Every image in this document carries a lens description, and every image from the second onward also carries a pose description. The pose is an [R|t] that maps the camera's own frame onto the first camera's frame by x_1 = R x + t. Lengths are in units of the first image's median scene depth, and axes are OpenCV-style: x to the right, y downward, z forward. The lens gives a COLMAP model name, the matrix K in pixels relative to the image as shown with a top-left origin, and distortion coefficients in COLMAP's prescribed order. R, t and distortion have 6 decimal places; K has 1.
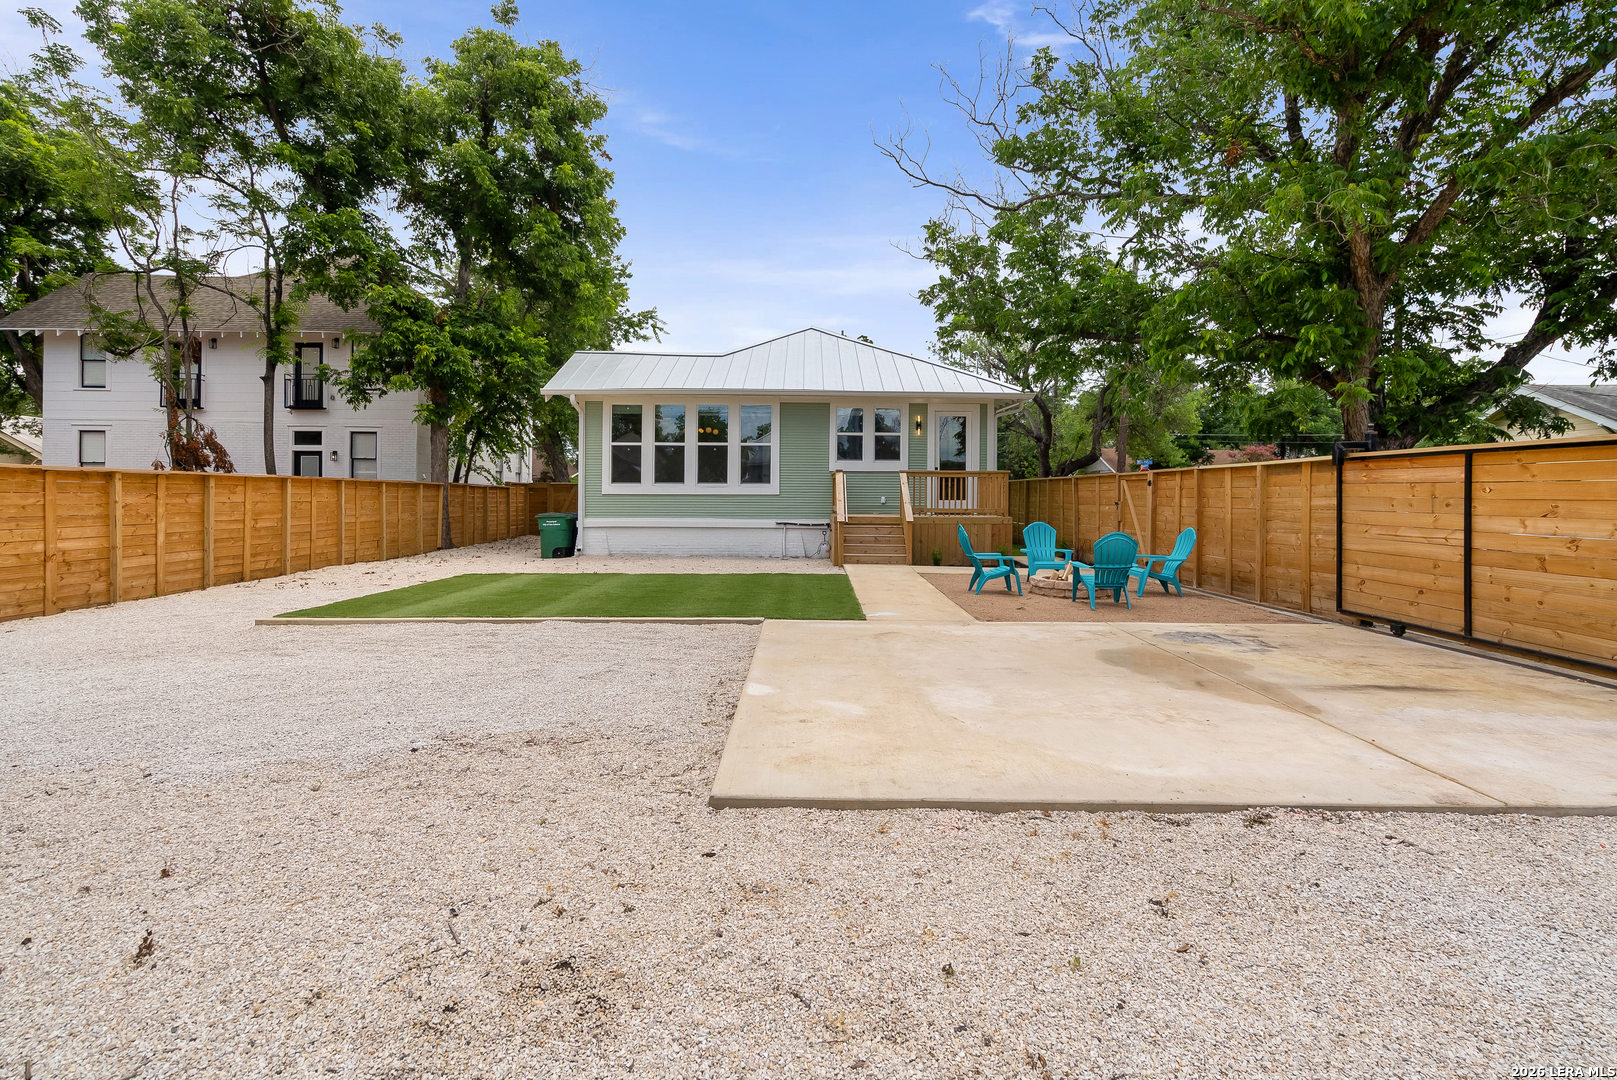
lens RADIAL K [[774.7, 0, 808.7], [0, 774.7, 502.9], [0, 0, 1]] dist [0.004181, 0.002211]
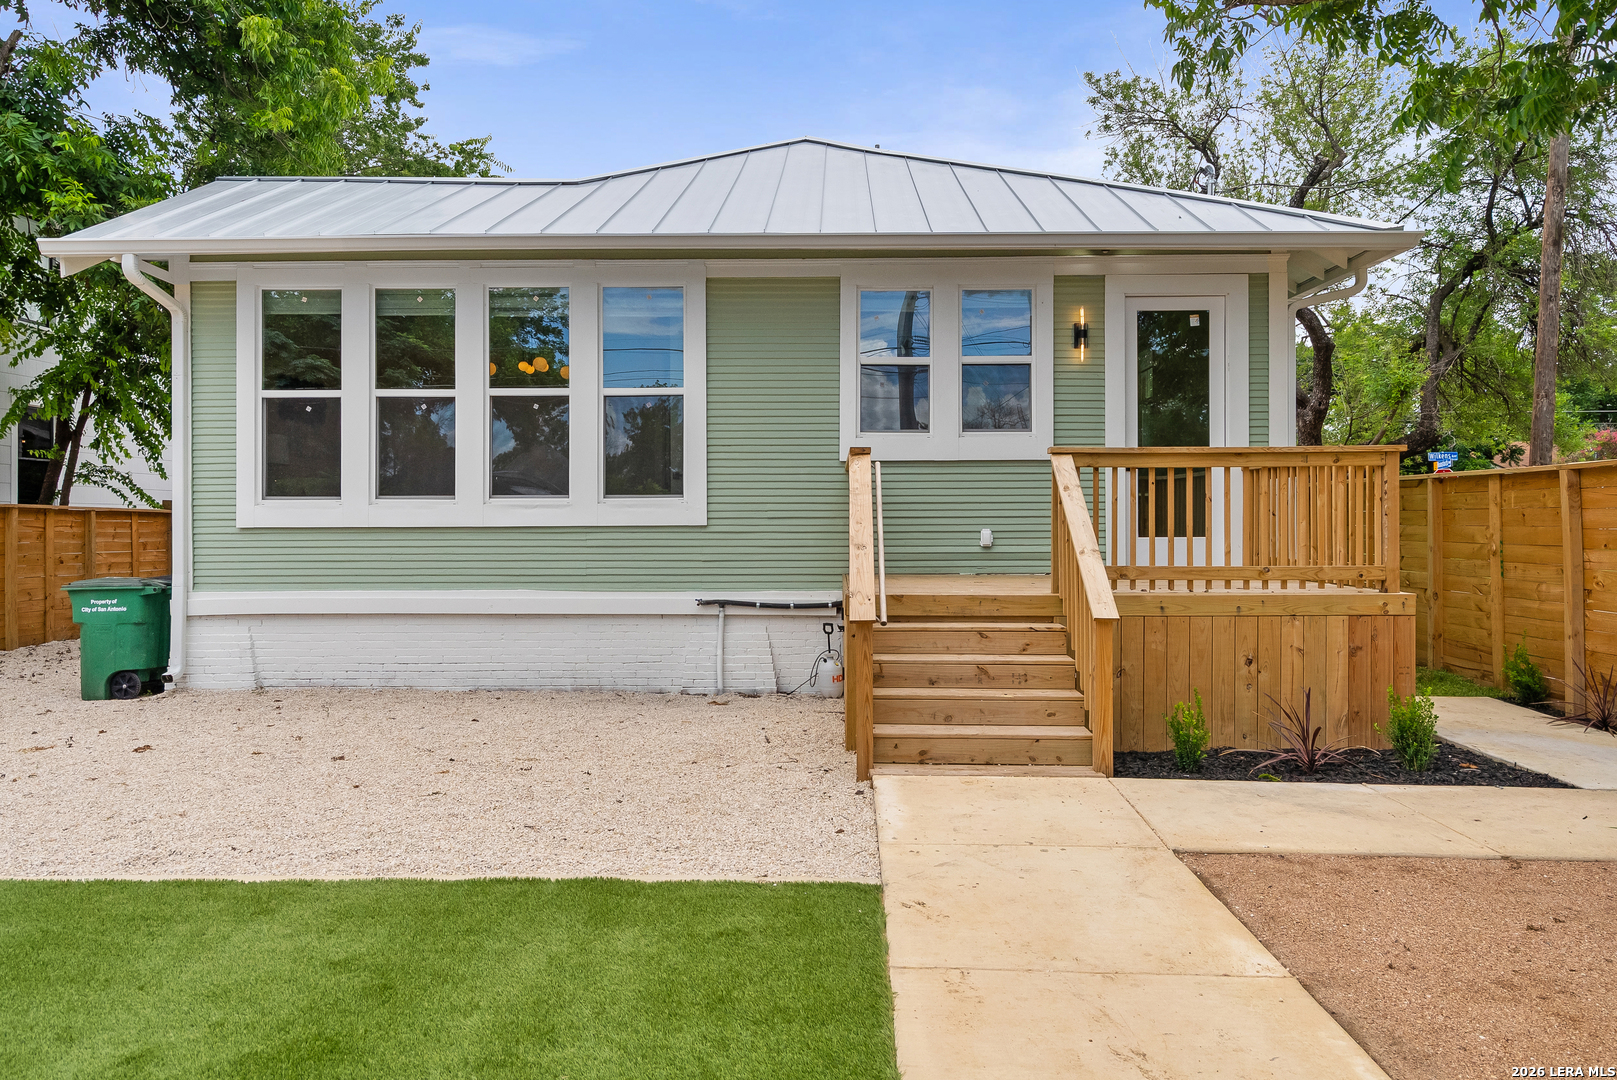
lens RADIAL K [[1090.9, 0, 811.3], [0, 1090.9, 511.8], [0, 0, 1]] dist [0.009234, 0.001293]
pose [[0.999607, -0.008161, -0.026827, 0.026511], [0.007656, 0.999792, -0.018904, -0.006854], [0.026976, 0.018691, 0.999461, 0.476011]]
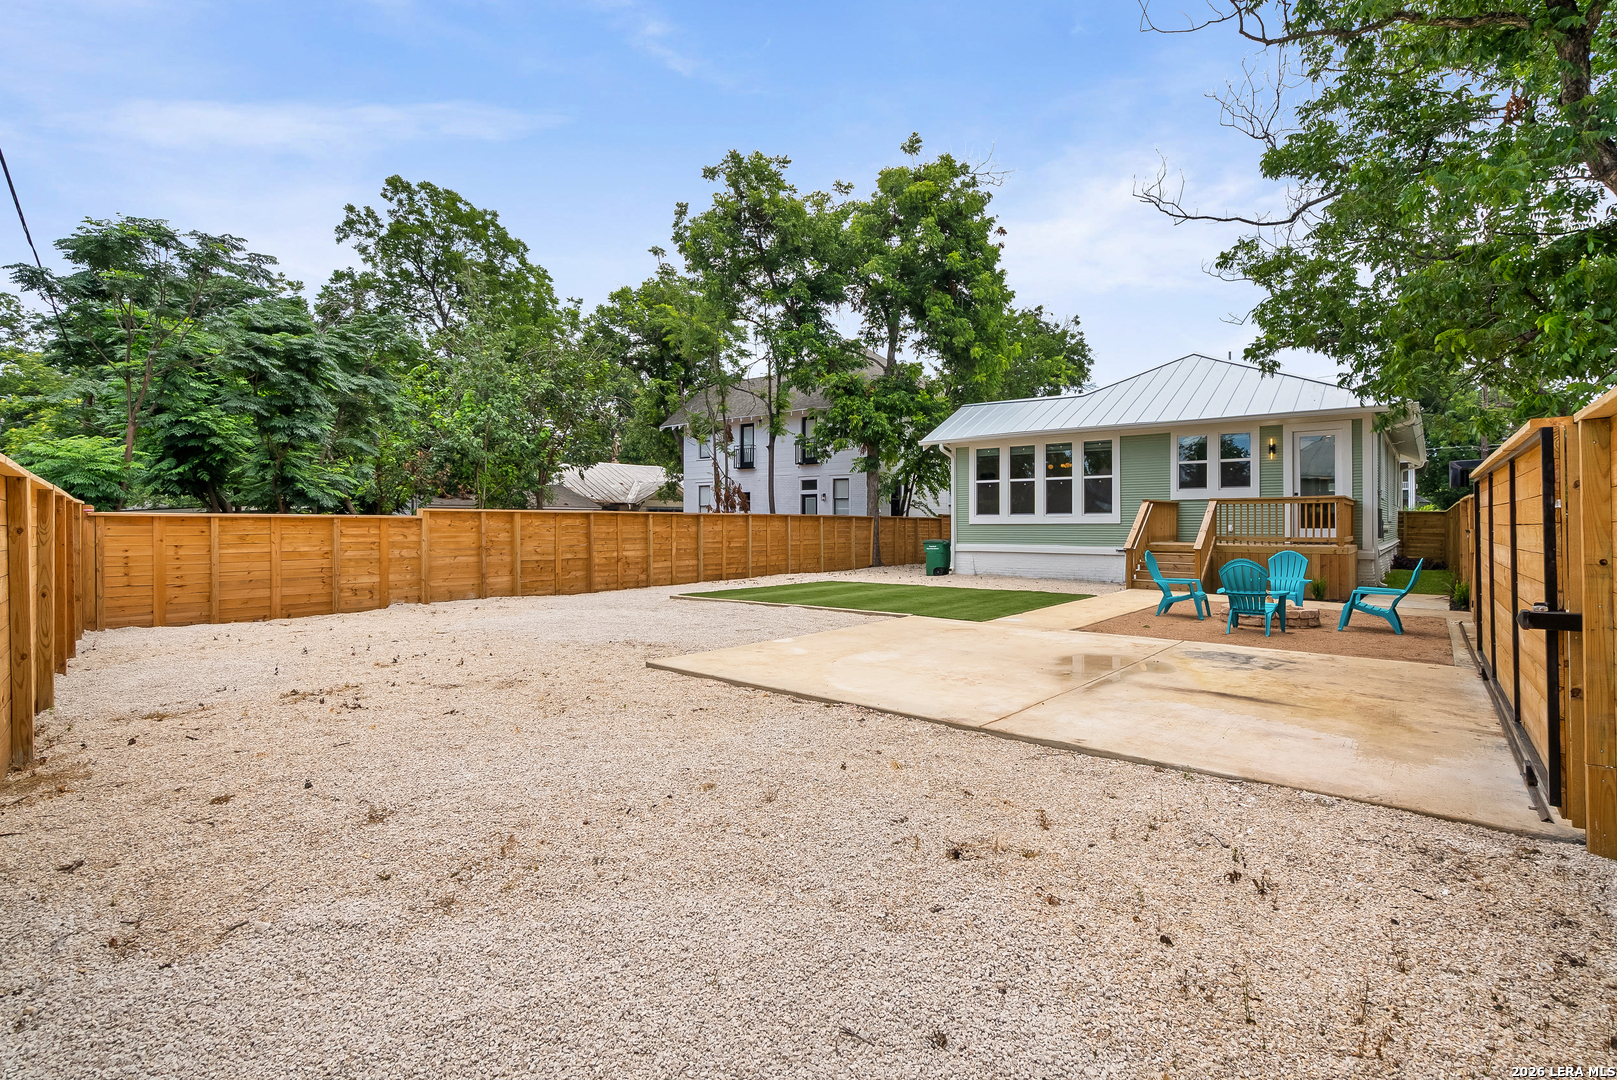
lens RADIAL K [[764.0, 0, 813.6], [0, 764.0, 531.7], [0, 0, 1]] dist [0.001982, 0.001387]
pose [[0.772630, 0.000098, -0.634857, 0.300255], [-0.000495, 1.000000, -0.000449, 0.001242], [0.634857, 0.000661, 0.772630, -0.070872]]
